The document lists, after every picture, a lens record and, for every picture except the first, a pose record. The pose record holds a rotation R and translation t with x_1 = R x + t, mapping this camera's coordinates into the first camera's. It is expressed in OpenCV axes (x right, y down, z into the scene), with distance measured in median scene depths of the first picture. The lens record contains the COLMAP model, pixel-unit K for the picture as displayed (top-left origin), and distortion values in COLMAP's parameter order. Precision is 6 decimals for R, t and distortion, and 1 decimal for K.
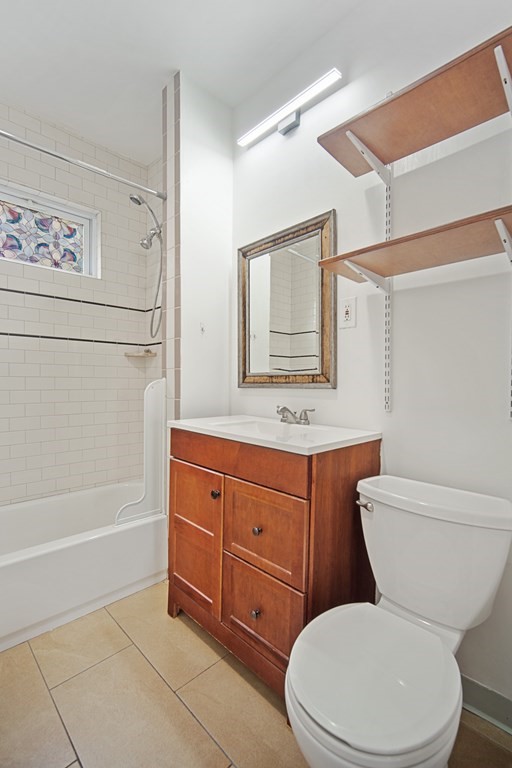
lens RADIAL K [[351.3, 0, 267.6], [0, 351.3, 382.6], [0, 0, 1]] dist [-0.007444, 0.000337]
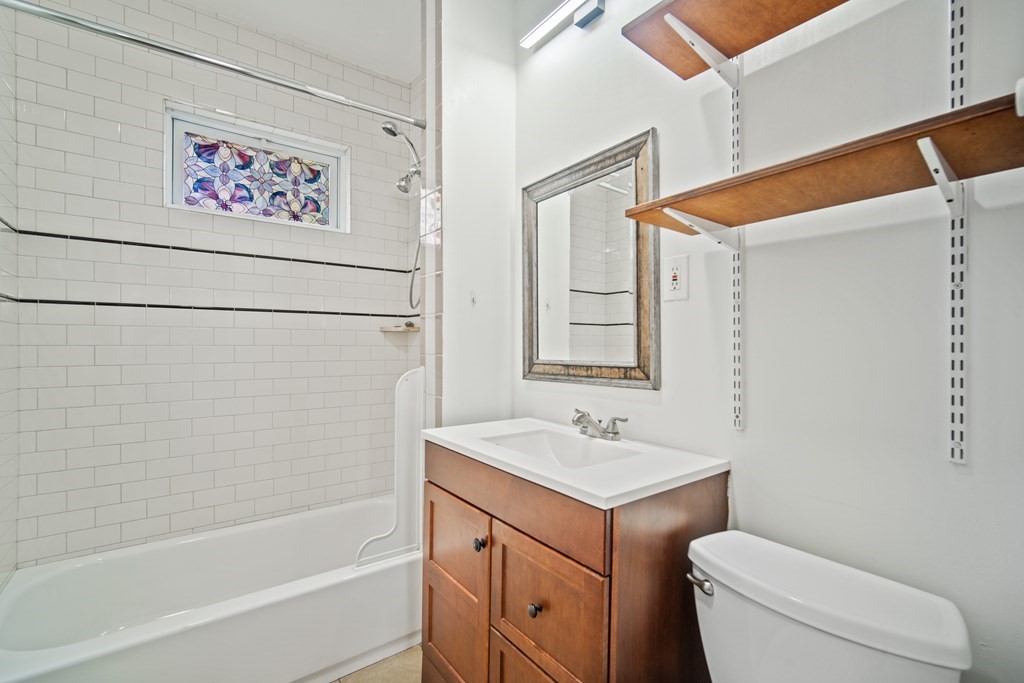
lens RADIAL K [[459.9, 0, 517.9], [0, 459.9, 337.9], [0, 0, 1]] dist [-0.005639, 0.000908]
pose [[0.990058, -0.003572, -0.140615, 0.046554], [0.000117, 0.999698, -0.024565, -0.056616], [0.140660, 0.024305, 0.989760, 0.076883]]
